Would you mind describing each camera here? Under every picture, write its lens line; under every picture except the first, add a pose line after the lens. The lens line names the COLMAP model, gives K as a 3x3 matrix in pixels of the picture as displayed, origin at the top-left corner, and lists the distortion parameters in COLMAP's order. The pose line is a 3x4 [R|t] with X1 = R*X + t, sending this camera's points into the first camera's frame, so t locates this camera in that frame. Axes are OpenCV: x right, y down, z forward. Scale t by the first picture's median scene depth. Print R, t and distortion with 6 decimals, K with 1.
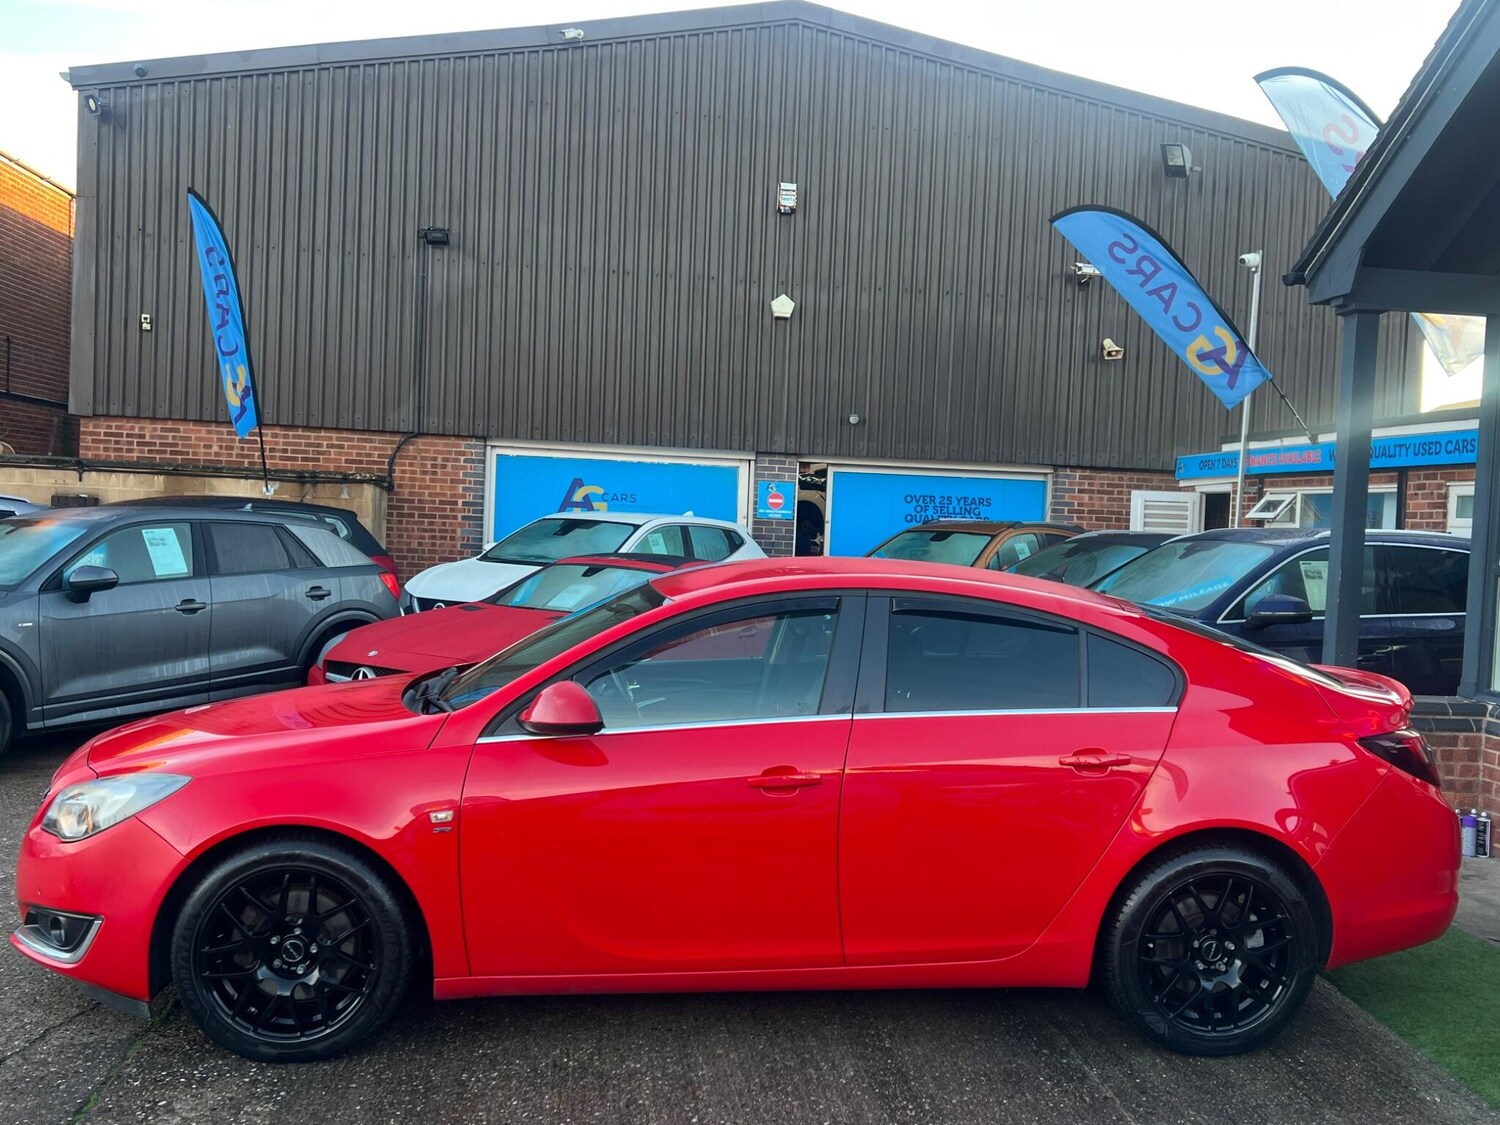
lens RADIAL K [[1362.3, 0, 760.2], [0, 1362.3, 576.7], [0, 0, 1]] dist [0.022049, 0.000000]
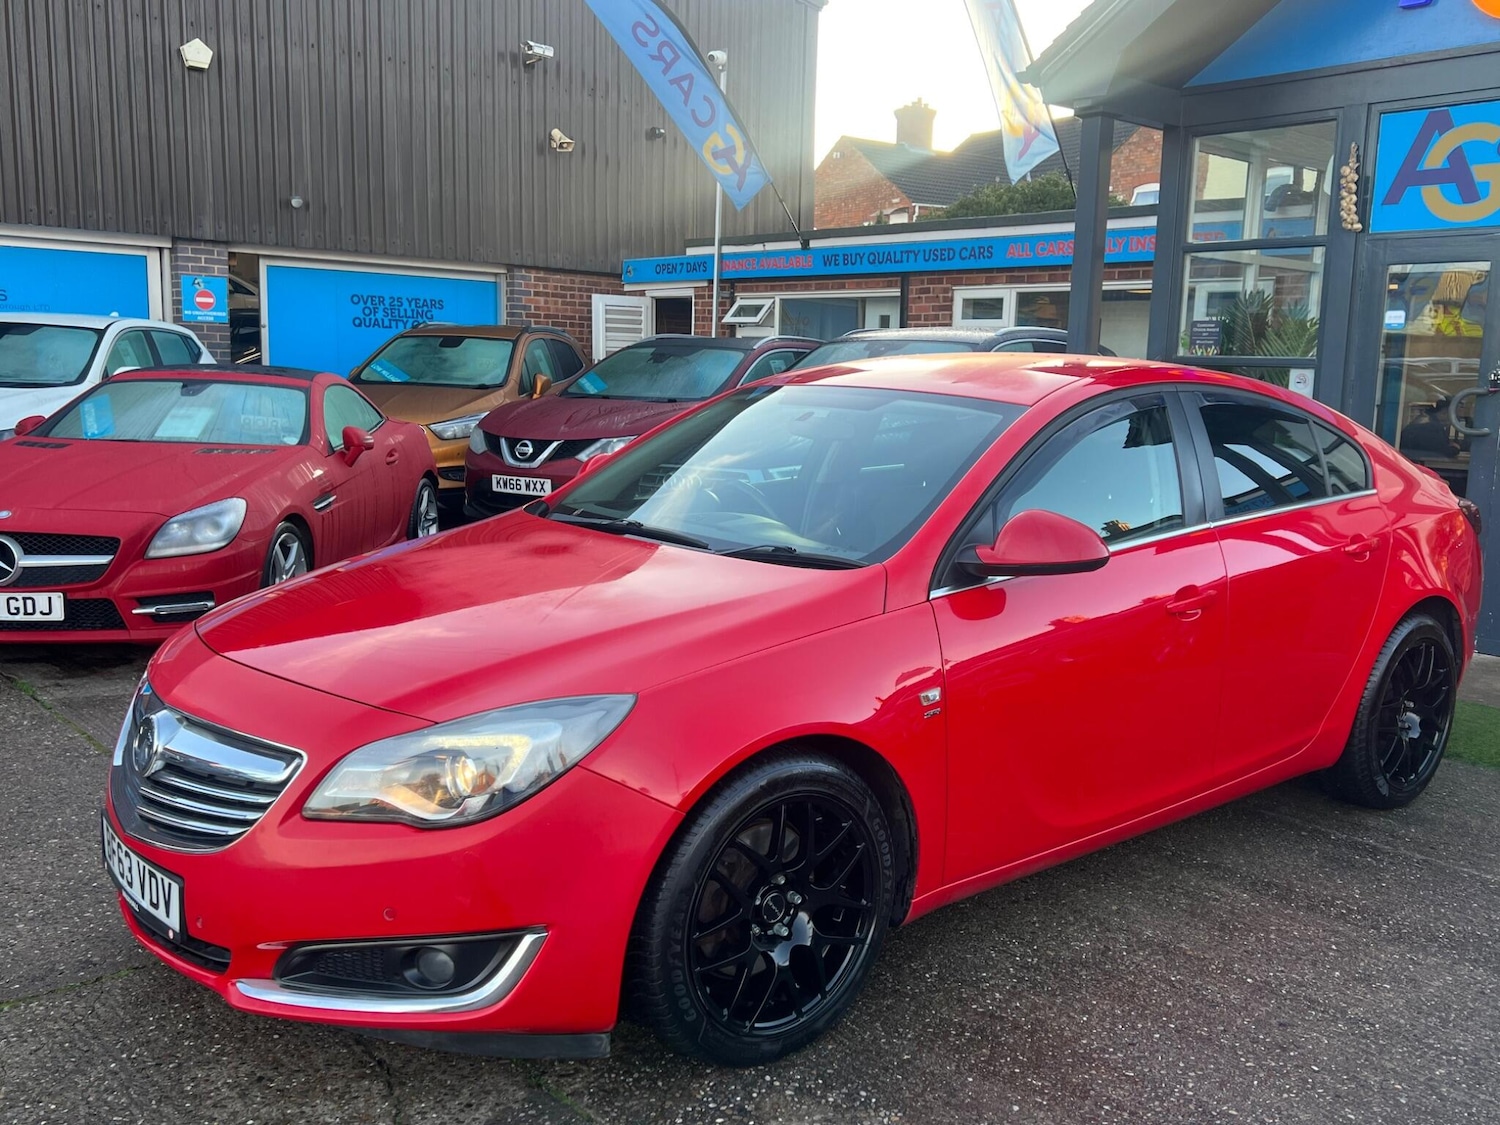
lens RADIAL K [[1362.3, 0, 762.5], [0, 1362.3, 582.4], [0, 0, 1]] dist [0.022049, 0.000000]
pose [[0.827806, -0.104679, 0.551162, -0.193650], [0.026154, 0.988571, 0.148472, -0.000758], [-0.560404, -0.108491, 0.821083, 0.115922]]
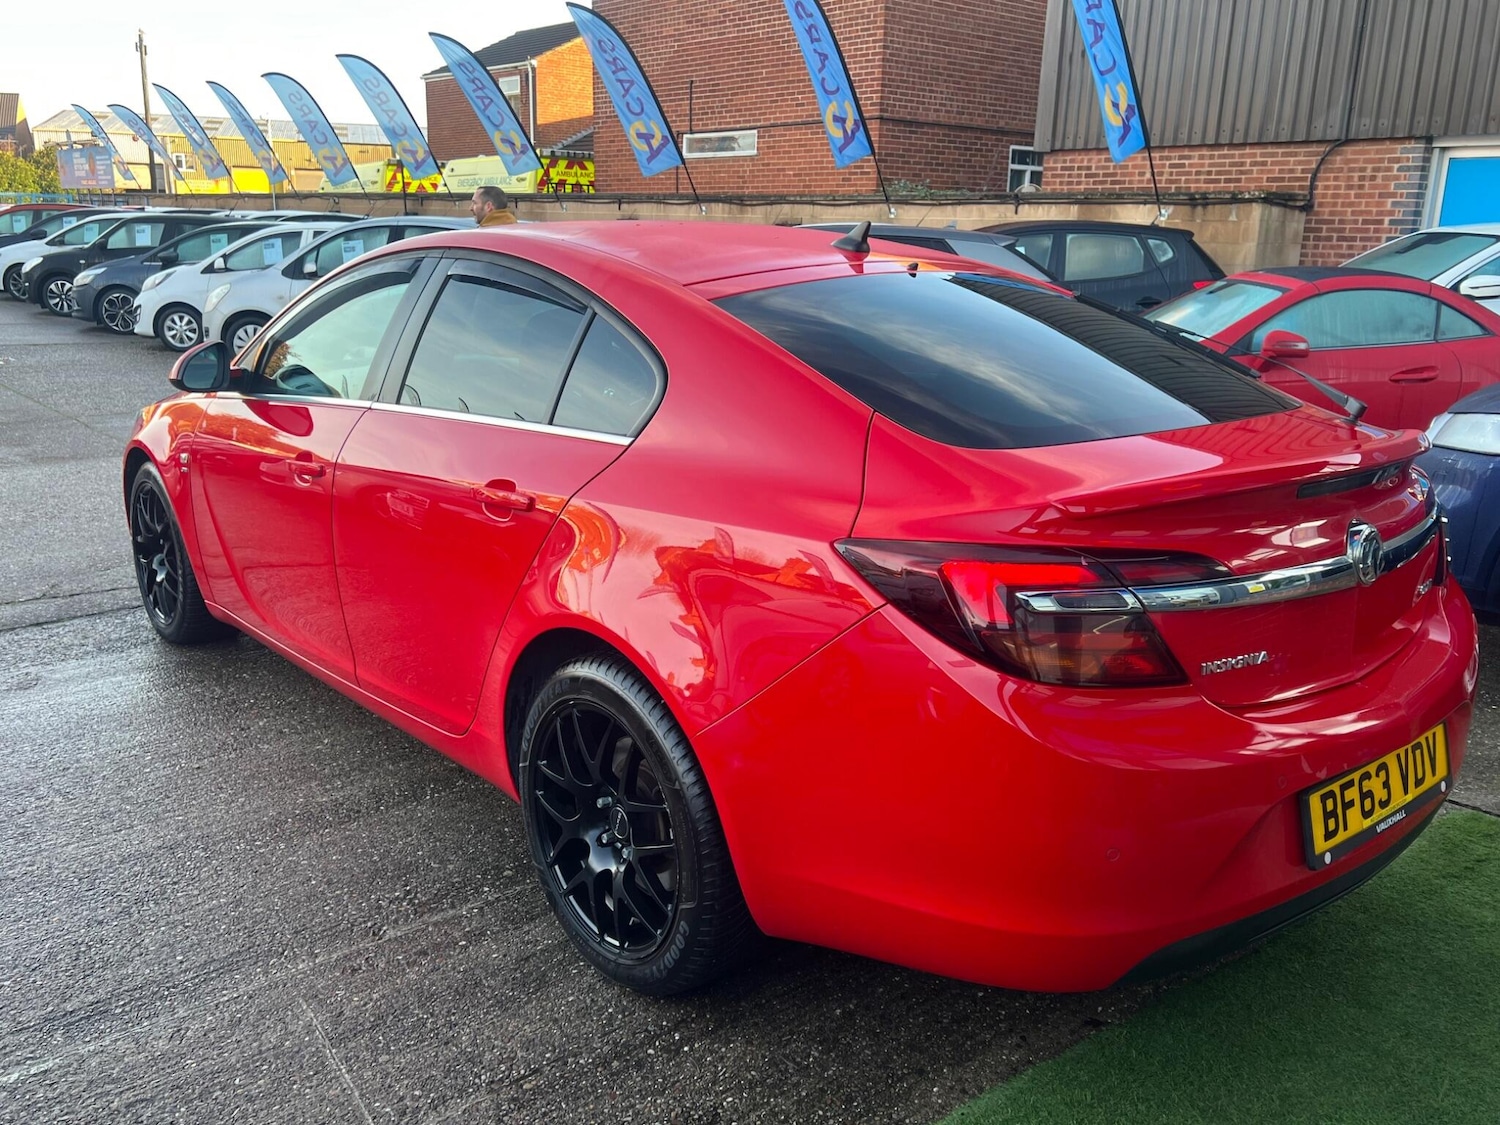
lens RADIAL K [[1264.7, 0, 740.9], [0, 1264.7, 558.4], [0, 0, 1]] dist [0.026029, -0.014736]
pose [[0.564769, 0.175438, -0.806385, 0.231150], [-0.031061, 0.980969, 0.191666, 0.012263], [0.824664, -0.083200, 0.559470, 0.209924]]
